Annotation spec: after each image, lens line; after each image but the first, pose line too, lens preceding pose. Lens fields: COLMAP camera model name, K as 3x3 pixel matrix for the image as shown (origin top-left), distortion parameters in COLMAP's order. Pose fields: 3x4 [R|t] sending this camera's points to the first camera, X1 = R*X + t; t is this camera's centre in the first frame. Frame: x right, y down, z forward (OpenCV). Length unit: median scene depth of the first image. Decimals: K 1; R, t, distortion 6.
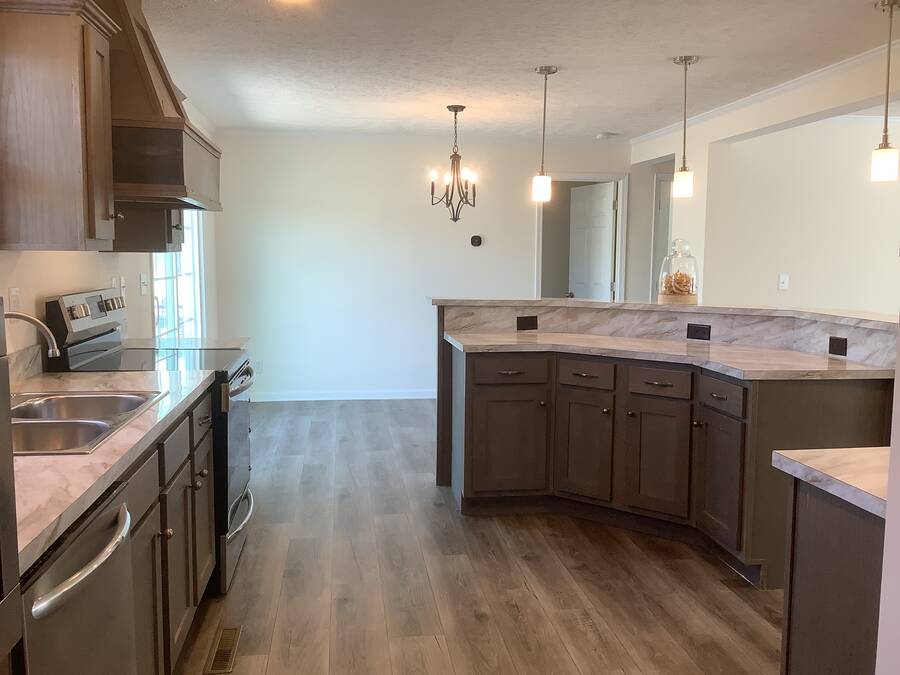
lens RADIAL K [[806.3, 0, 450.0], [0, 806.3, 337.5], [0, 0, 1]] dist [0.213513, -0.423581]
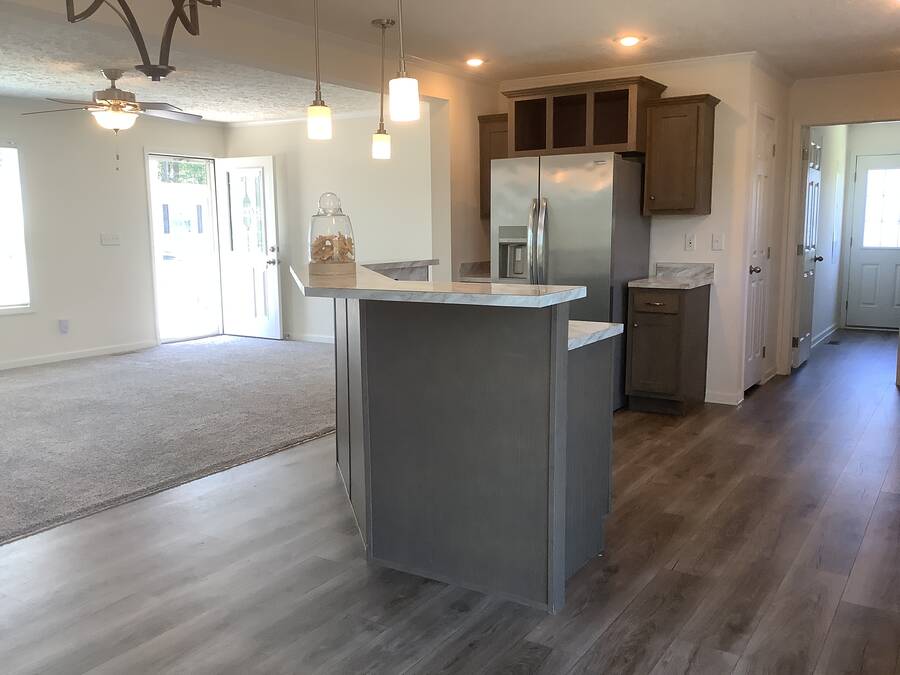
lens RADIAL K [[816.7, 0, 450.0], [0, 816.7, 337.5], [0, 0, 1]] dist [0.071814, -0.096290]
pose [[-0.759617, -0.096424, 0.643183, -0.295507], [0.068130, 0.971710, 0.226139, -0.122264], [-0.646792, 0.215599, -0.731558, 1.231196]]
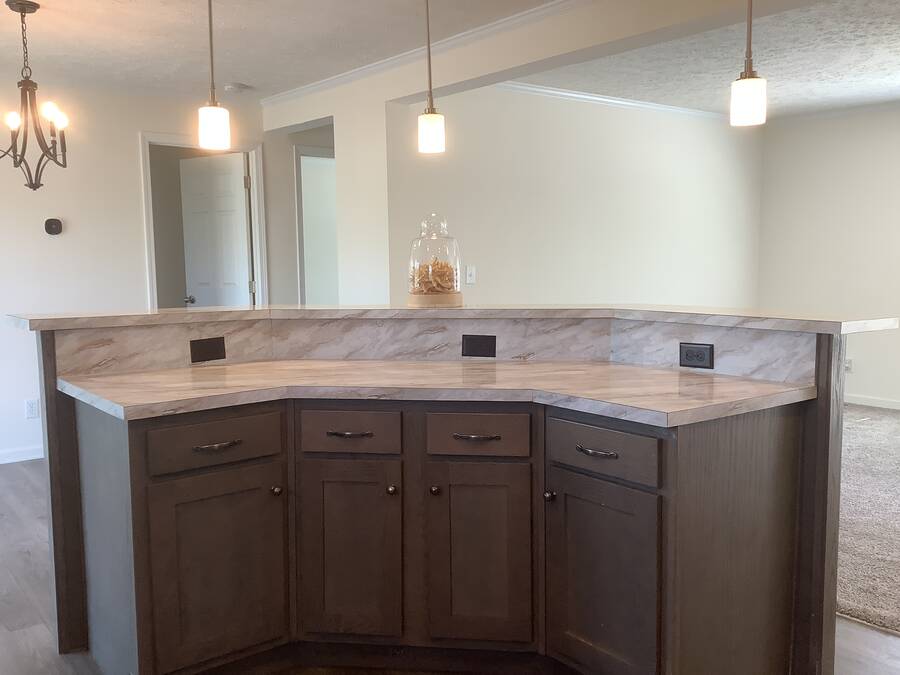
lens RADIAL K [[816.7, 0, 450.0], [0, 816.7, 337.5], [0, 0, 1]] dist [0.071814, -0.096290]
pose [[0.862383, -0.069232, 0.501501, -0.063391], [0.069583, 0.997413, 0.018038, -0.028795], [-0.501453, 0.019340, 0.864969, 0.427837]]
